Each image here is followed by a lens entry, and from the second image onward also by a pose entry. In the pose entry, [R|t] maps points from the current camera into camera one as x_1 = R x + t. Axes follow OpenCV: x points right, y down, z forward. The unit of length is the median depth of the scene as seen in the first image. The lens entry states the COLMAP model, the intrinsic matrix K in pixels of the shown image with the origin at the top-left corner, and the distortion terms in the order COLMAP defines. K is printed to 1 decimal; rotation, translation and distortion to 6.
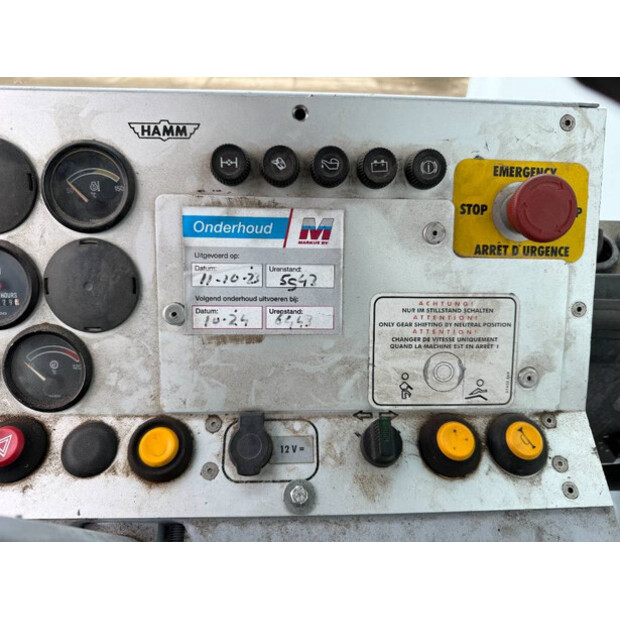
lens RADIAL K [[415.7, 0, 310.0], [0, 415.7, 310.0], [0, 0, 1]] dist [0.005169, -0.048031]
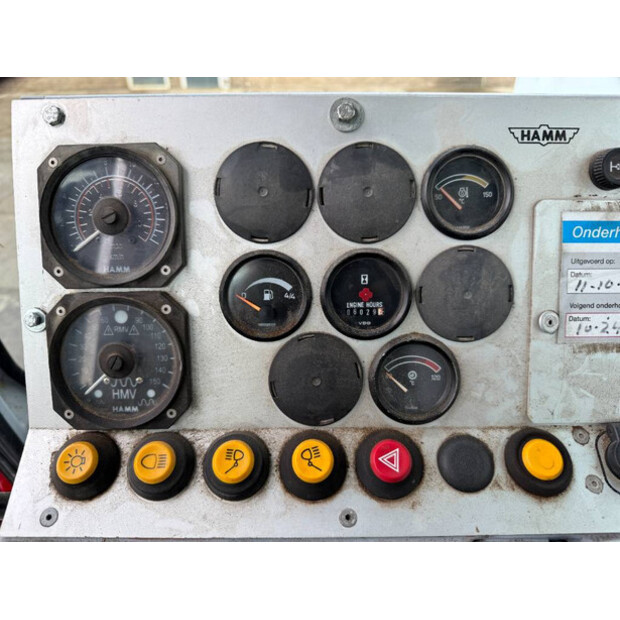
lens RADIAL K [[434.1, 0, 310.0], [0, 434.1, 310.0], [0, 0, 1]] dist [0.003688, -0.053106]
pose [[0.998073, -0.011340, -0.061009, -0.824689], [0.009845, 0.999645, -0.024741, 0.001020], [0.061268, 0.024093, 0.997831, -0.040368]]
